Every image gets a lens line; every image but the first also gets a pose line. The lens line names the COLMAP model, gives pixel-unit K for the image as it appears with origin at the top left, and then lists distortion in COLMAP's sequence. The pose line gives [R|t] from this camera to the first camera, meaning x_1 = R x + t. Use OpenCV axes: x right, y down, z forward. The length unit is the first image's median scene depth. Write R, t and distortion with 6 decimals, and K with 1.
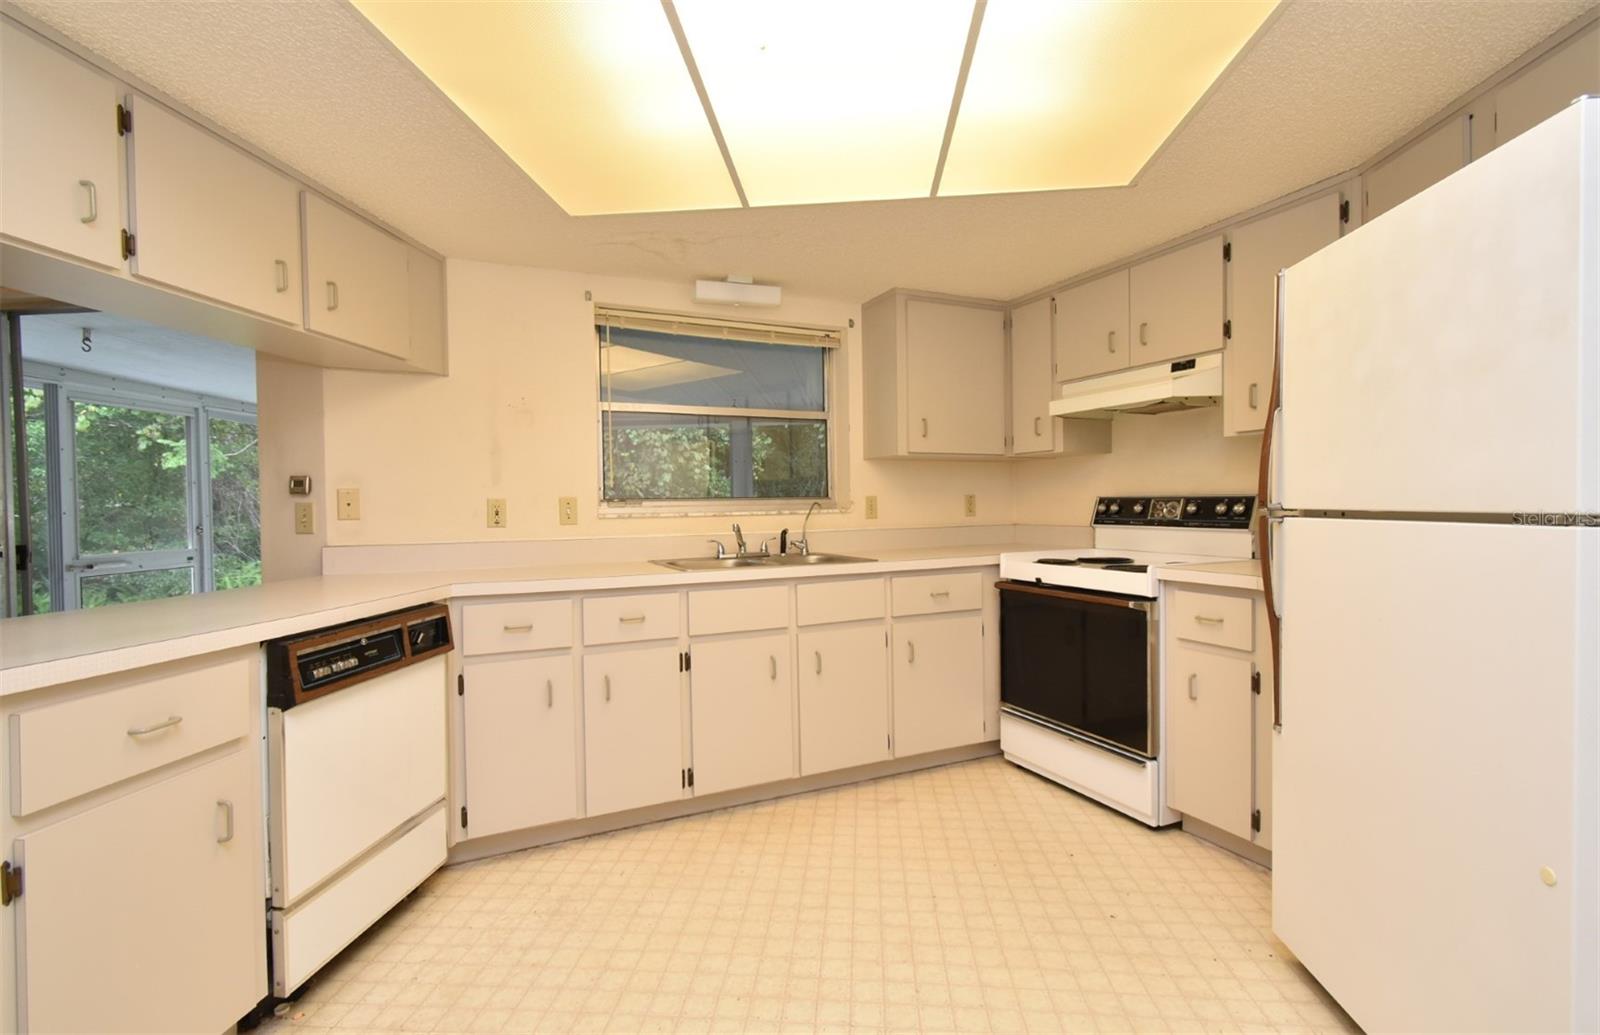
lens RADIAL K [[705.9, 0, 818.2], [0, 705.9, 516.8], [0, 0, 1]] dist [0.002150, 0.000480]
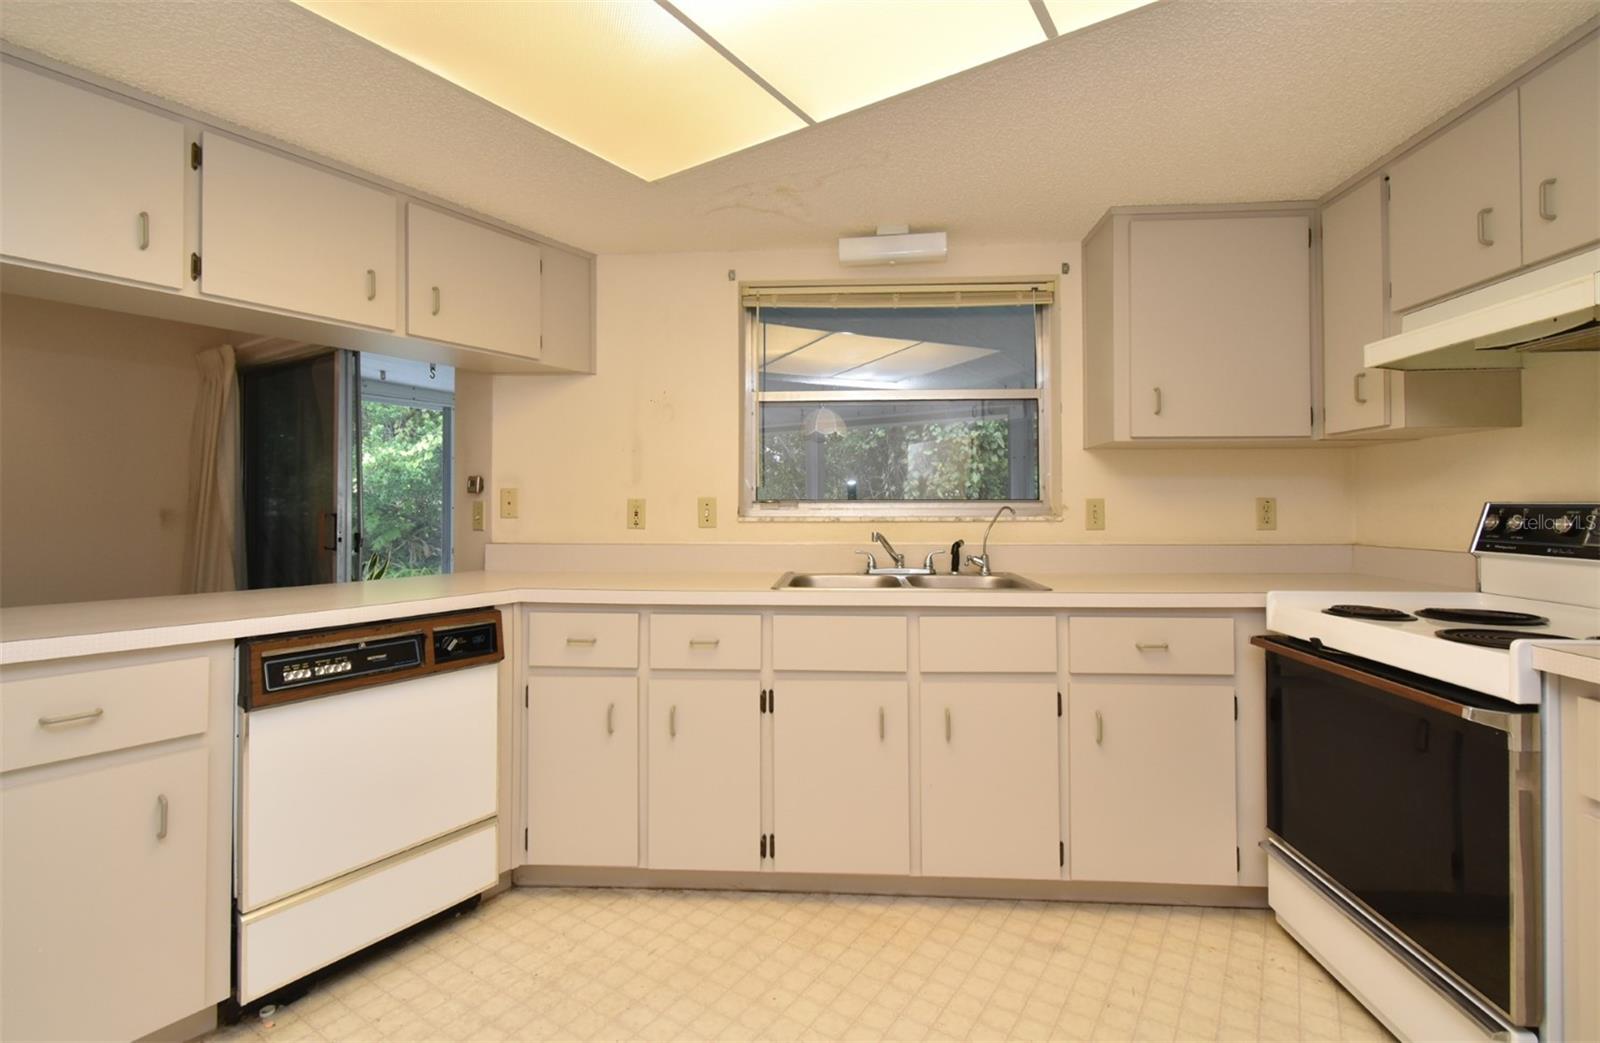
lens RADIAL K [[724.0, 0, 835.1], [0, 724.0, 498.9], [0, 0, 1]] dist [0.003004, -0.000907]
pose [[0.881332, 0.007147, -0.472443, 0.251573], [-0.020125, 0.999546, -0.022422, -0.009324], [0.472068, 0.029269, 0.881076, 0.274899]]
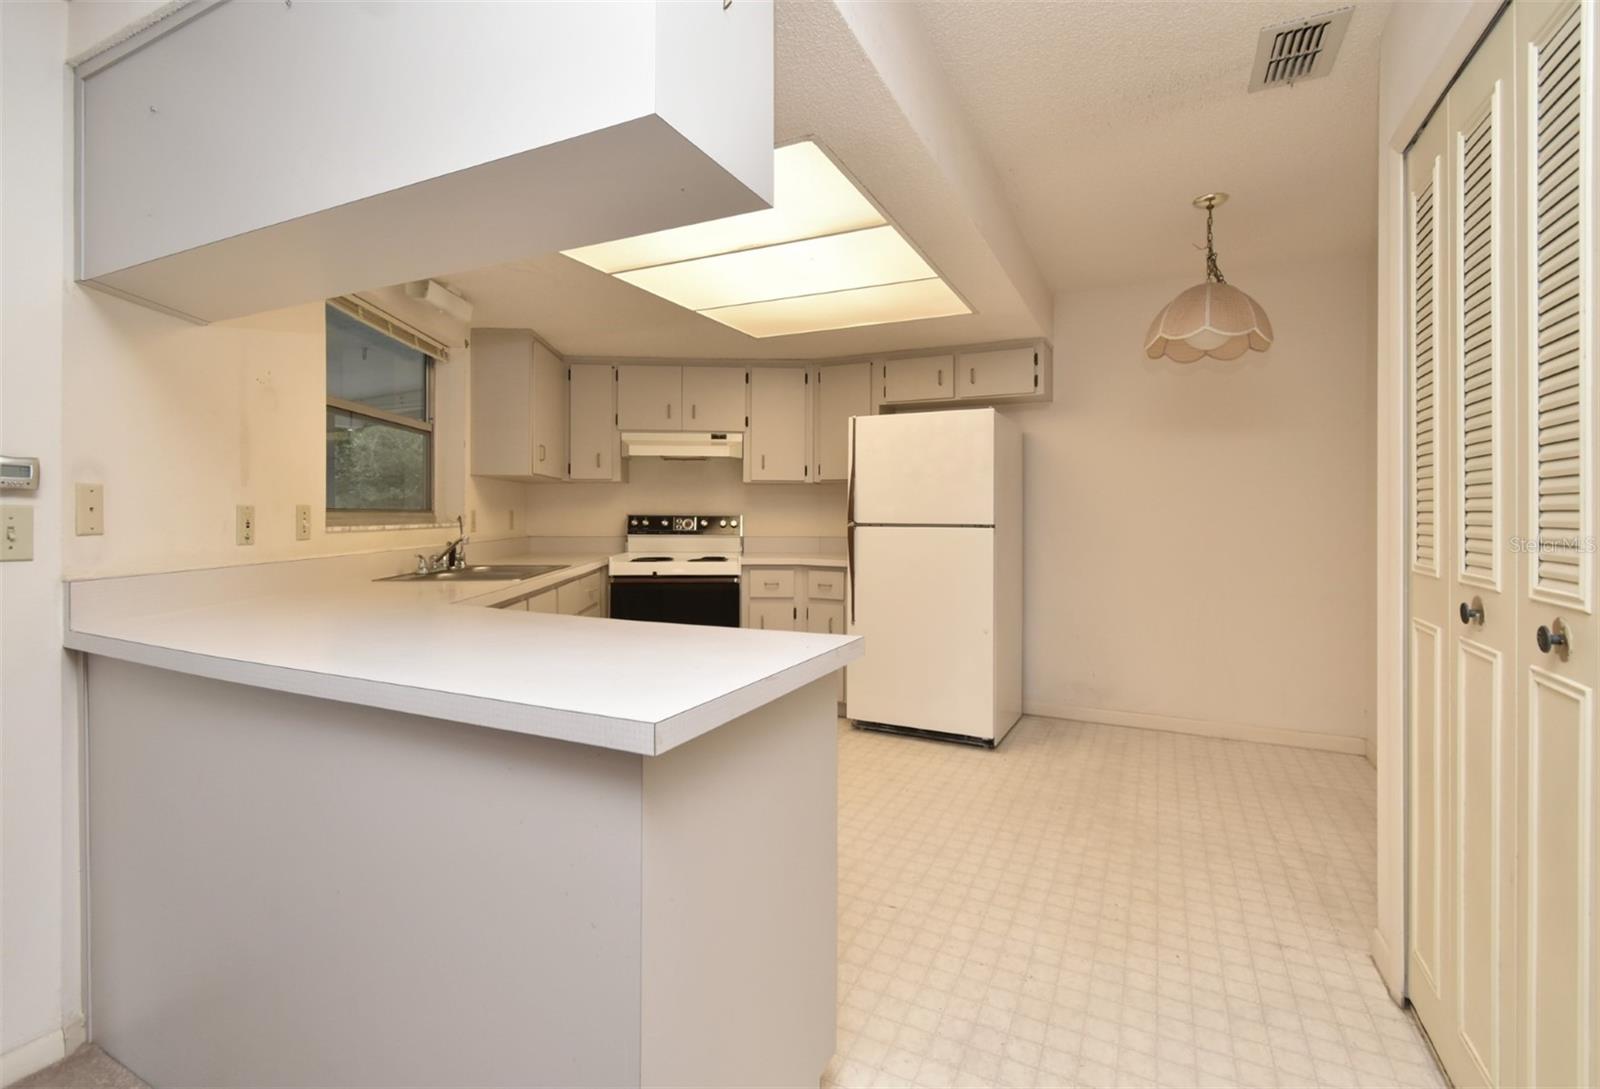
lens RADIAL K [[732.1, 0, 799.7], [0, 732.1, 513.4], [0, 0, 1]] dist [0.001993, 0.000459]
pose [[0.369683, 0.016997, 0.929002, -0.985096], [0.009239, 0.999716, -0.021967, 0.004680], [-0.929112, 0.016704, 0.369421, 0.192689]]
